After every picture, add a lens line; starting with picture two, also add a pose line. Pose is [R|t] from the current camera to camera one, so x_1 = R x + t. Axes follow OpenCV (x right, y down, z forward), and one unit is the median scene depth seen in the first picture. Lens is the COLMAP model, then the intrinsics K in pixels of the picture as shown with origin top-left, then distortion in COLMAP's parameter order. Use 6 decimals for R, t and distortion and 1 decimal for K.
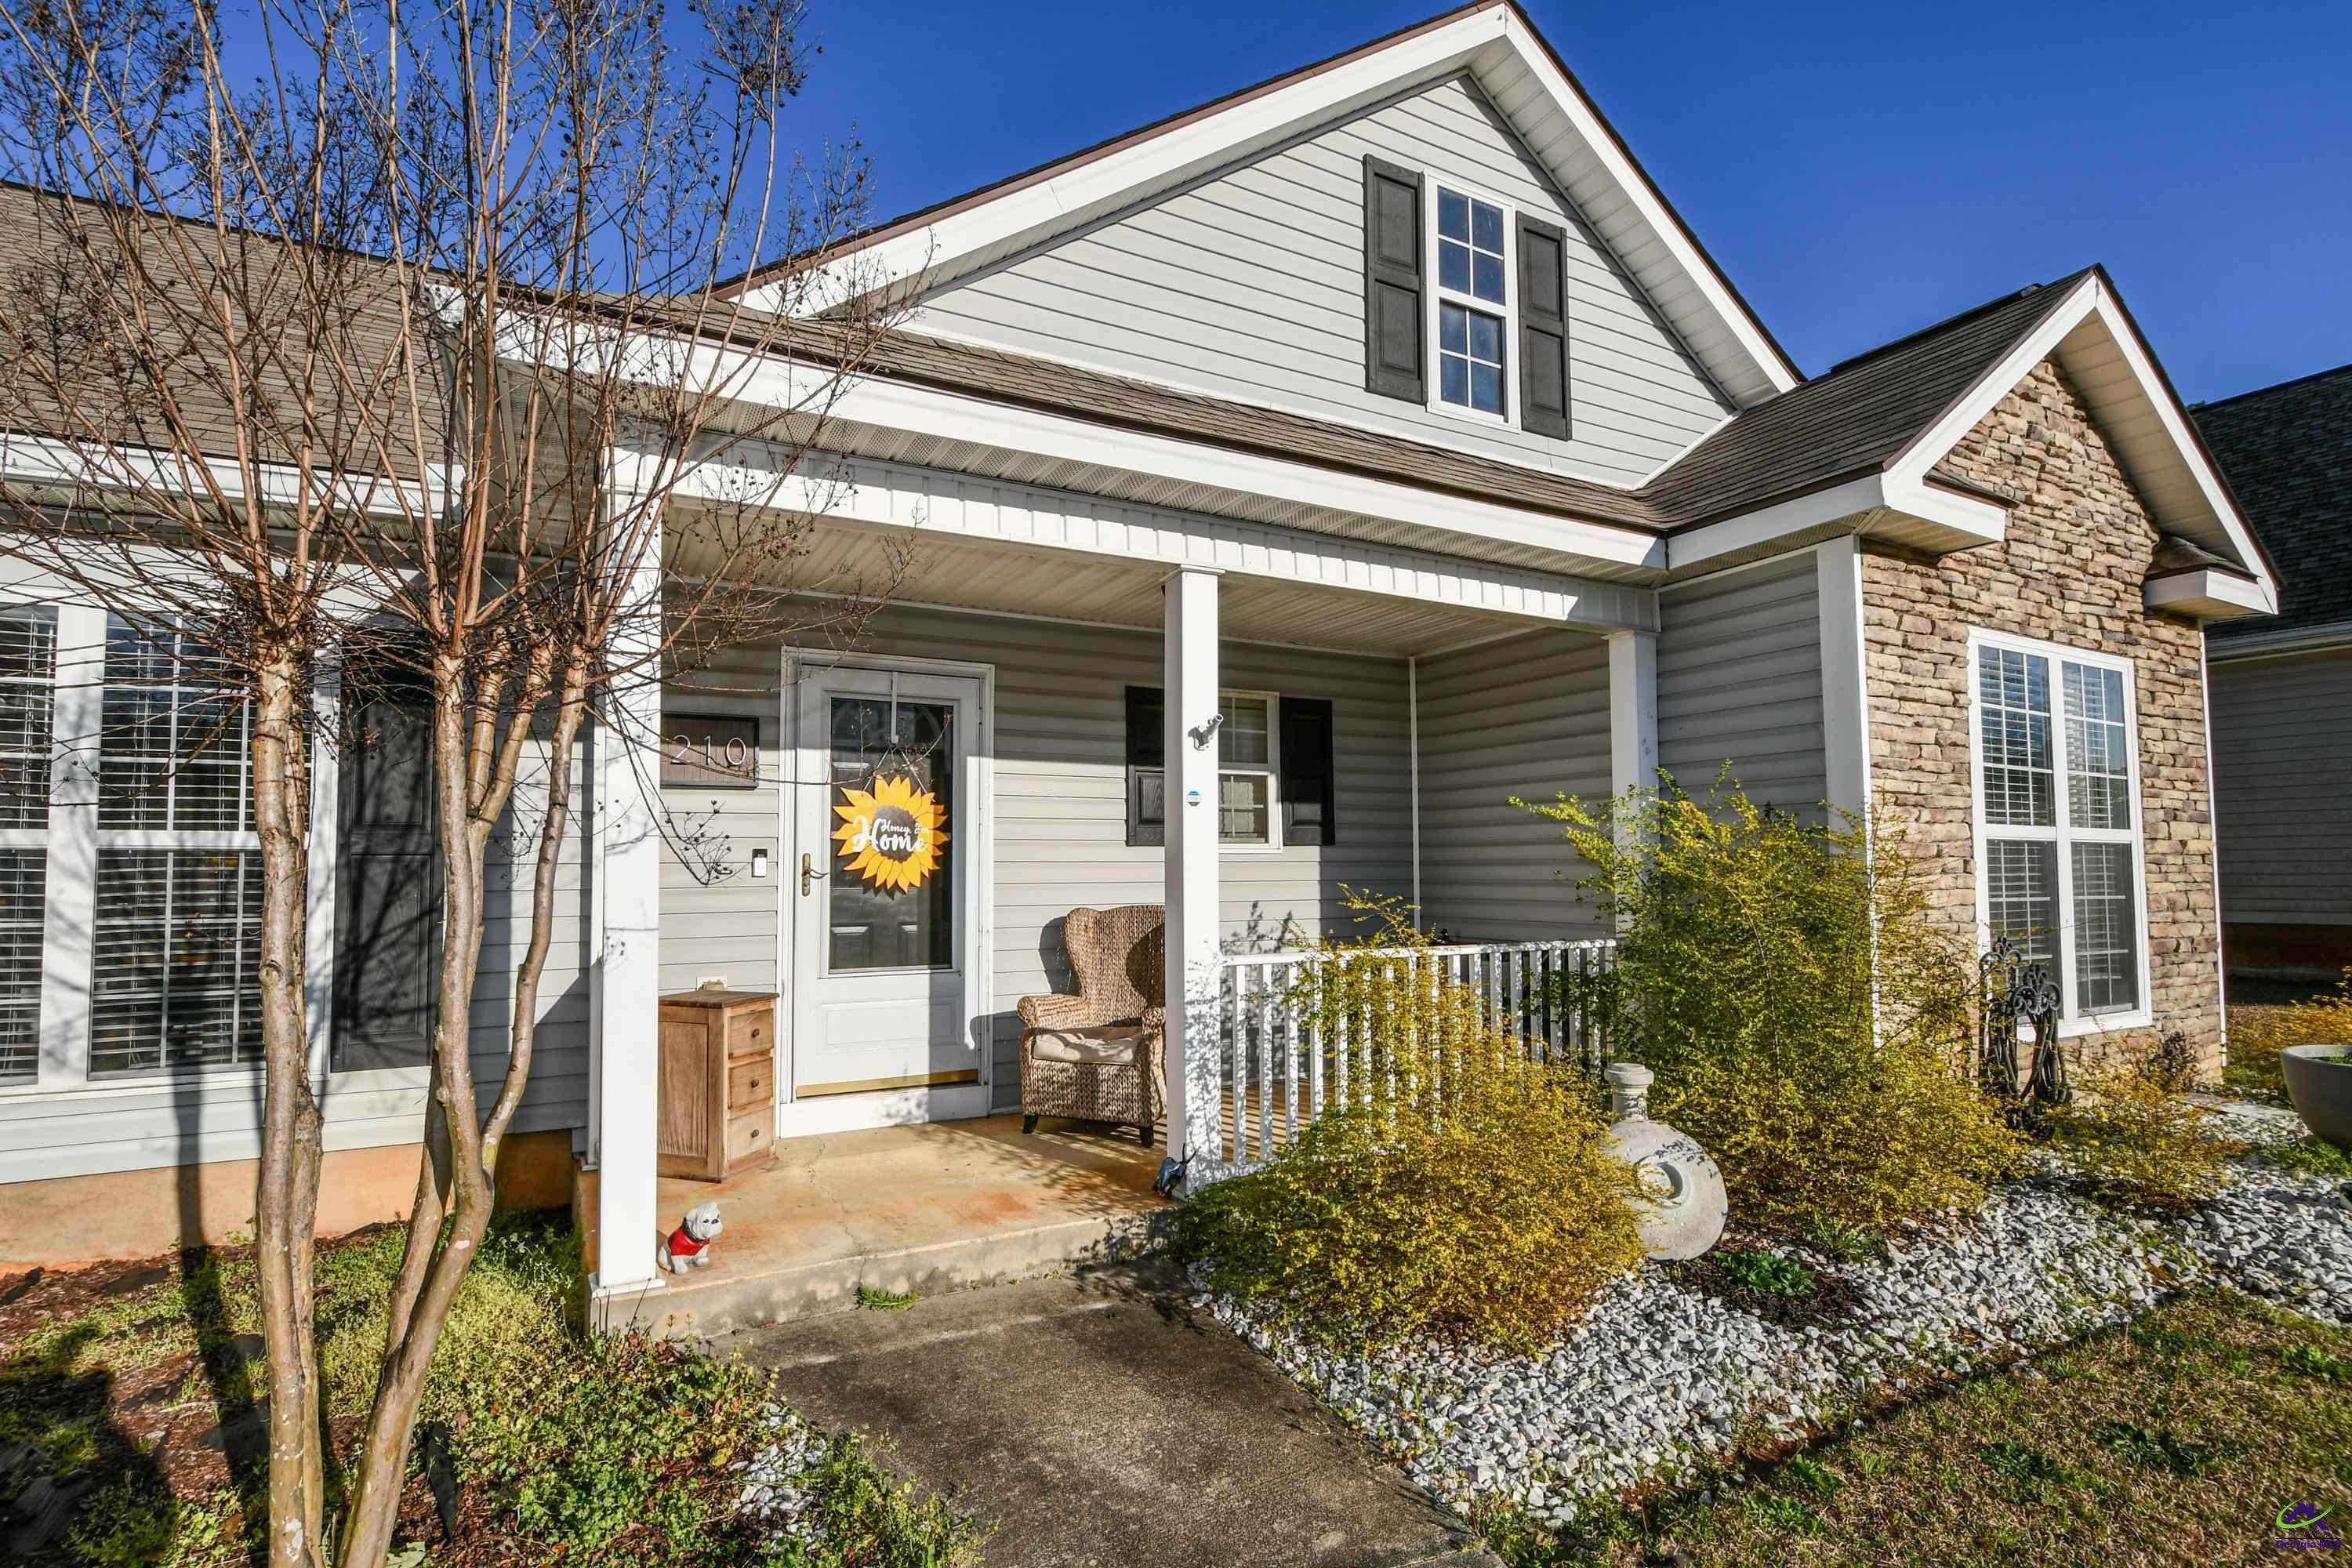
lens RADIAL K [[1170.5, 0, 1166.3], [0, 1170.5, 820.8], [0, 0, 1]] dist [-0.012941, -0.000015]
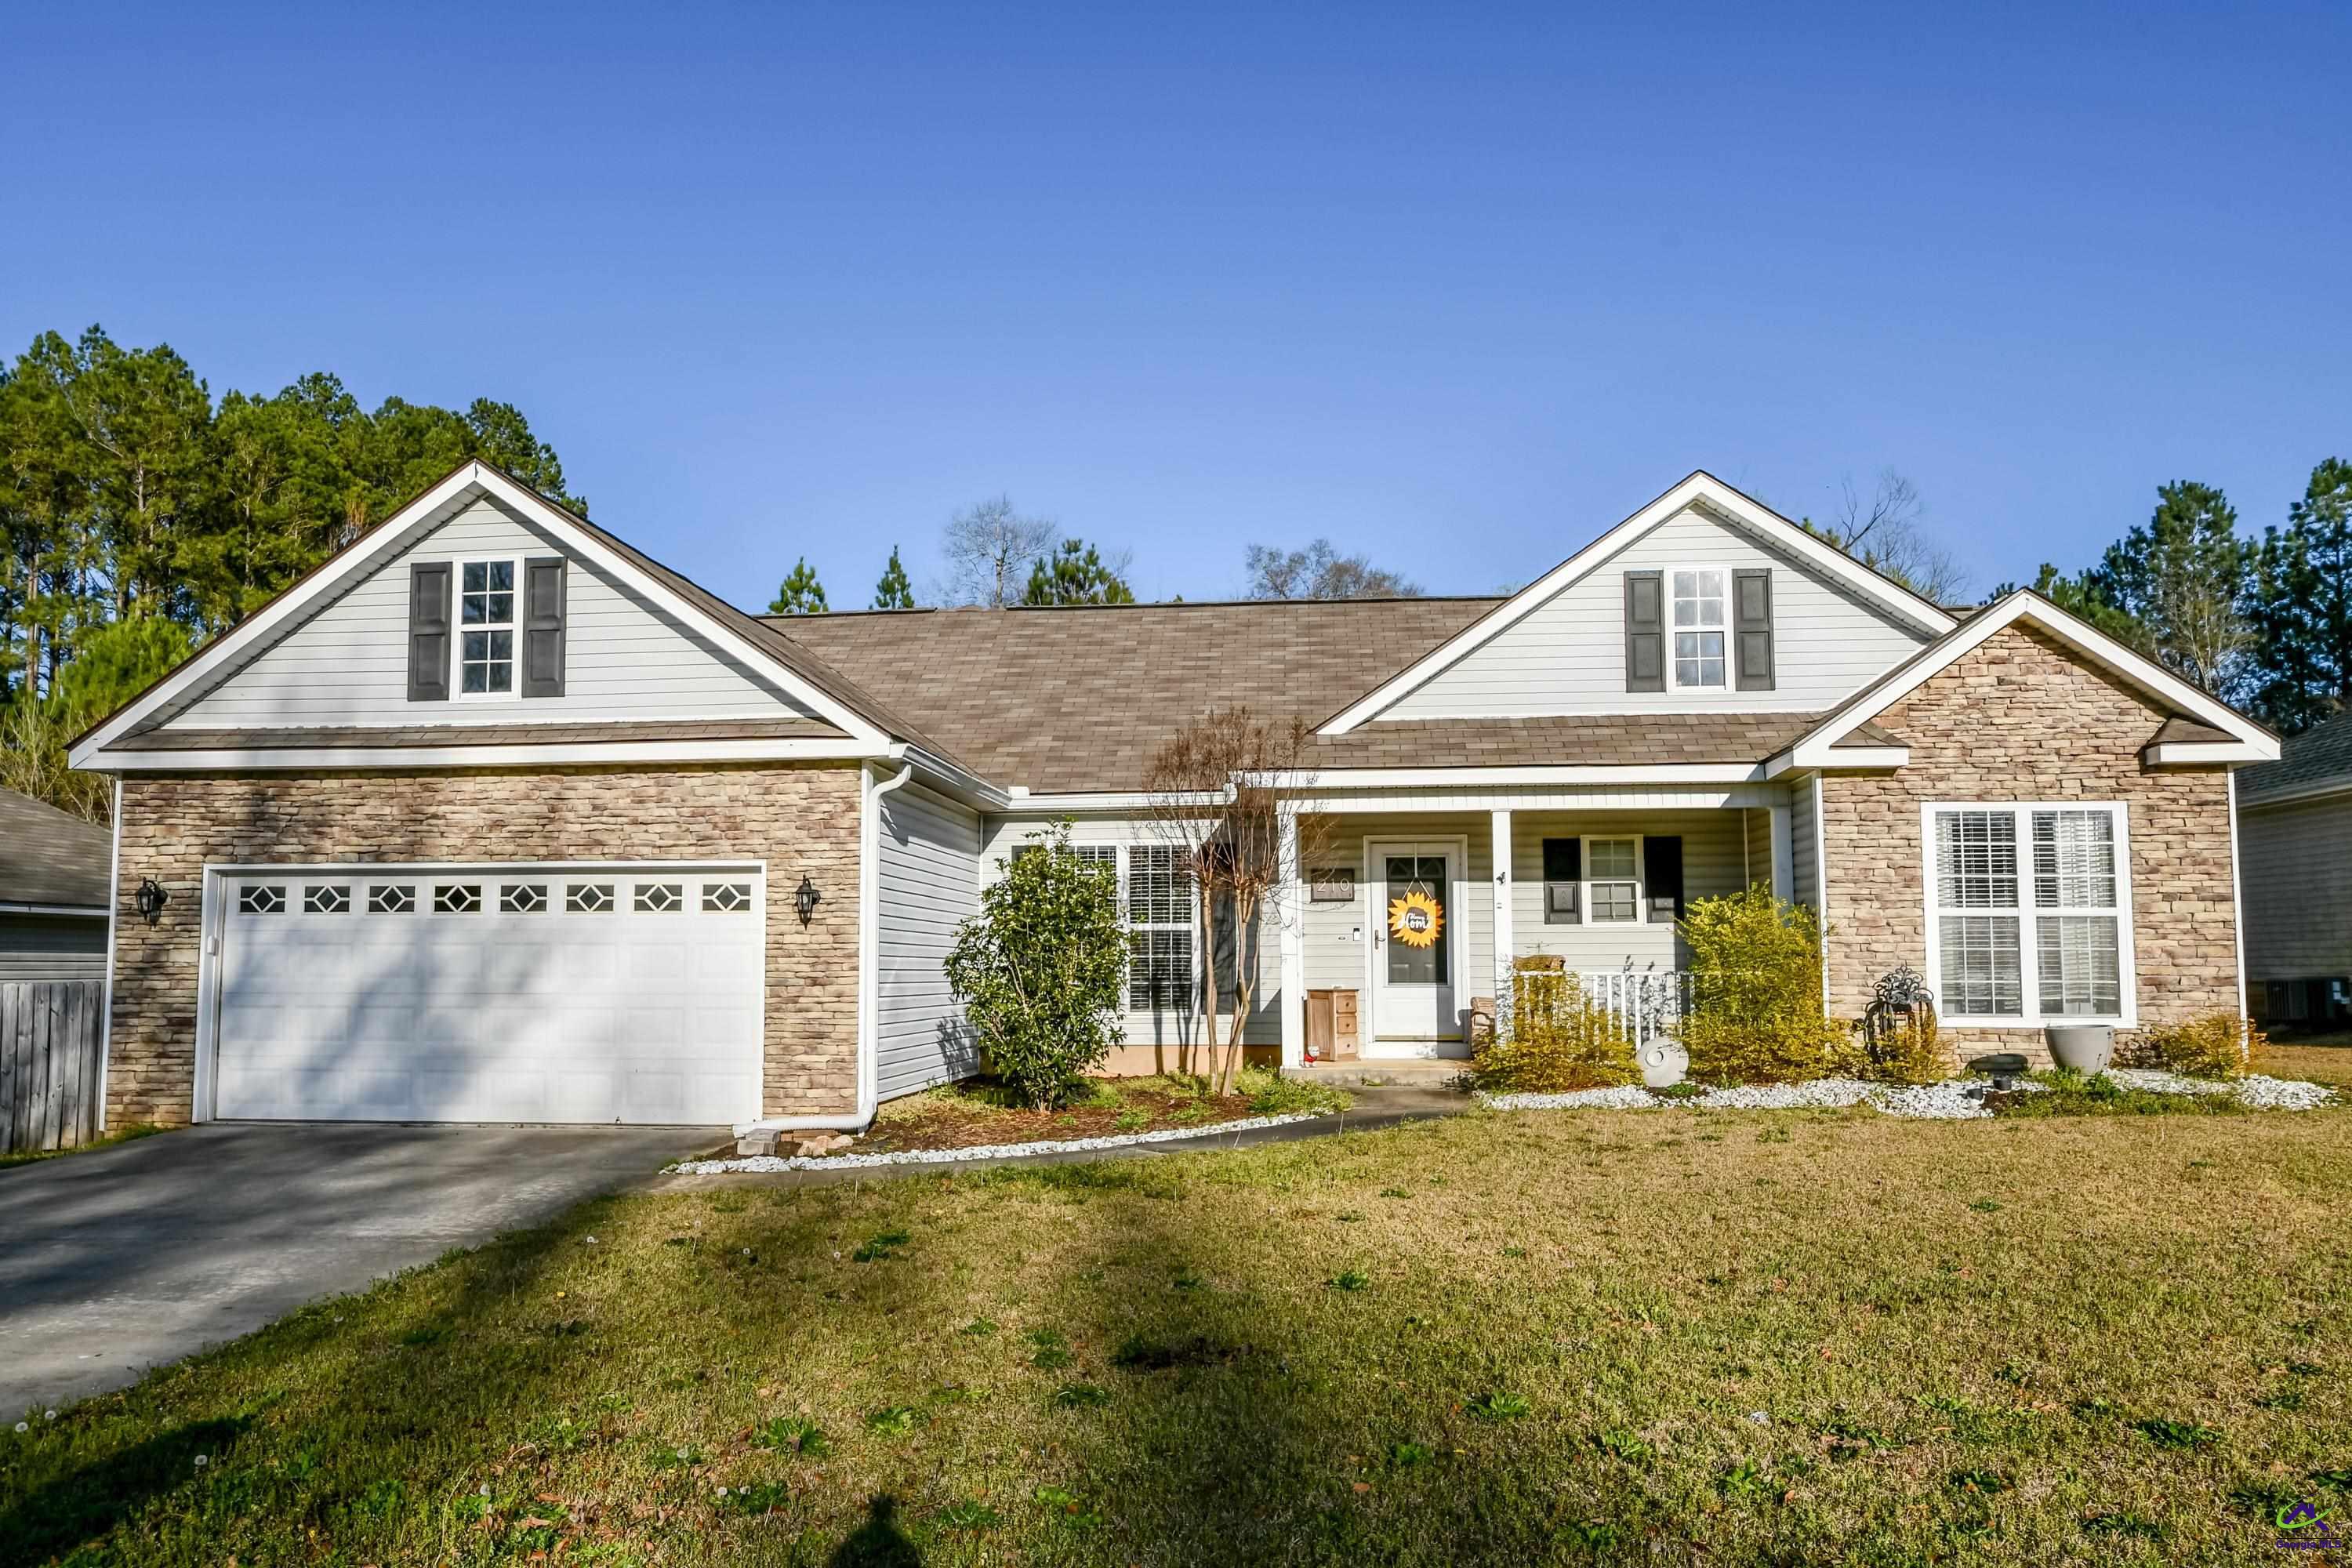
lens RADIAL K [[1747.5, 0, 1176.0], [0, 1747.5, 784.0], [0, 0, 1]] dist [0.001880, 0.001791]
pose [[0.838141, -0.055836, -0.542589, 1.137136], [0.024798, 0.997619, -0.064357, -0.042138], [0.544890, 0.040485, 0.837530, -1.905330]]
